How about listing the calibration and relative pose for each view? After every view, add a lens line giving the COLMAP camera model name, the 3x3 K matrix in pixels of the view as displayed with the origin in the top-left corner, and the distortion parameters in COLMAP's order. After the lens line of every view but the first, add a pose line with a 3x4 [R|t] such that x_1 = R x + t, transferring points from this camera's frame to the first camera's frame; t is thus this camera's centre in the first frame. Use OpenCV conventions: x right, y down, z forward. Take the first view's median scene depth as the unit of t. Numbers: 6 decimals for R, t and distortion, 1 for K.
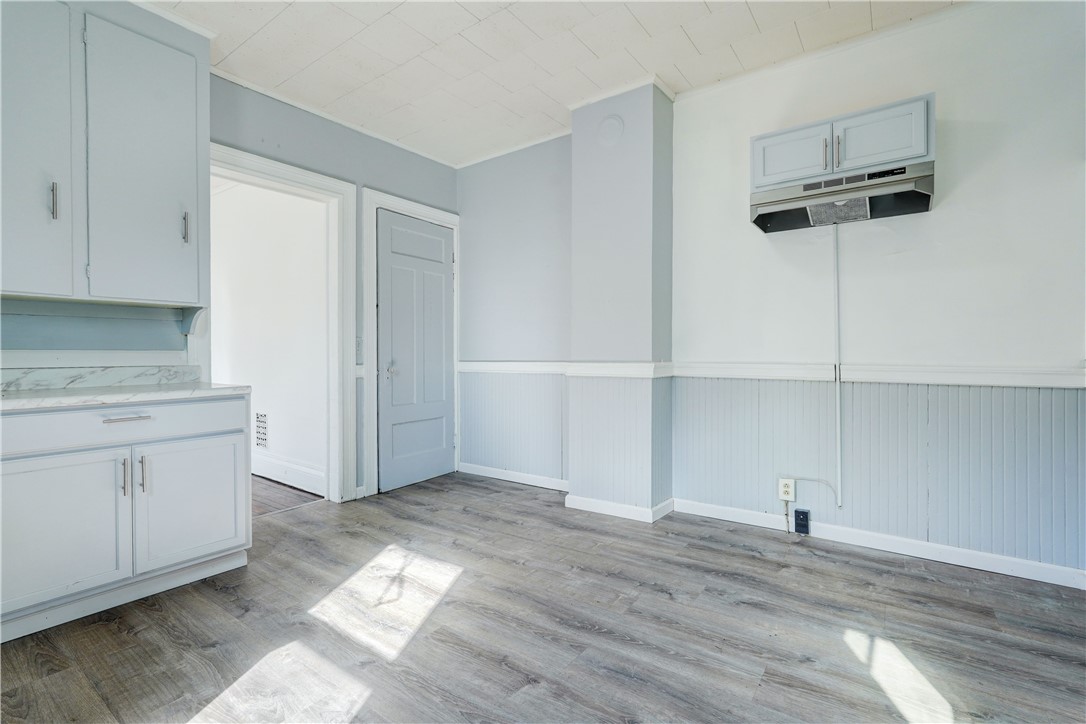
lens RADIAL K [[473.4, 0, 565.8], [0, 473.4, 358.5], [0, 0, 1]] dist [-0.000589, 0.000096]
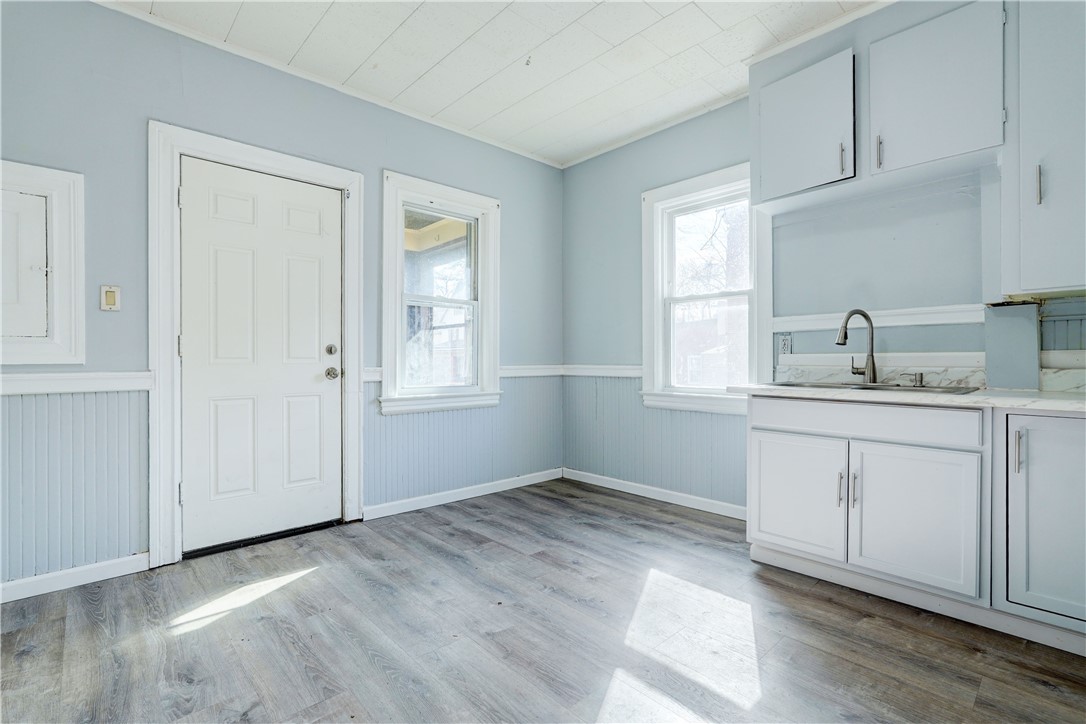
lens RADIAL K [[515.5, 0, 542.2], [0, 515.5, 356.2], [0, 0, 1]] dist [0.000716, 0.000575]
pose [[-0.967815, 0.008216, 0.251529, -0.401888], [0.010478, 0.999916, 0.007655, -0.016443], [-0.251445, 0.010044, -0.967819, 1.688825]]
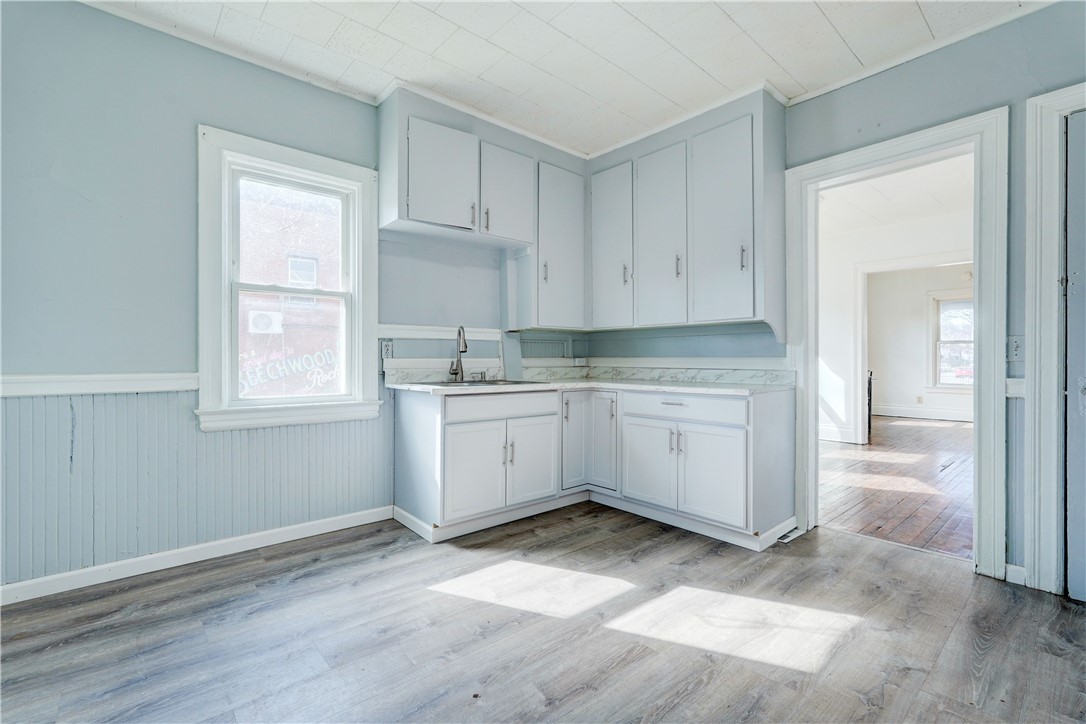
lens RADIAL K [[506.0, 0, 530.4], [0, 506.0, 359.0], [0, 0, 1]] dist [-0.001366, 0.000608]
pose [[-0.262065, 0.000495, -0.965050, 0.709987], [-0.011027, 0.999933, 0.003508, -0.012647], [0.964987, 0.011561, -0.262042, 0.934600]]
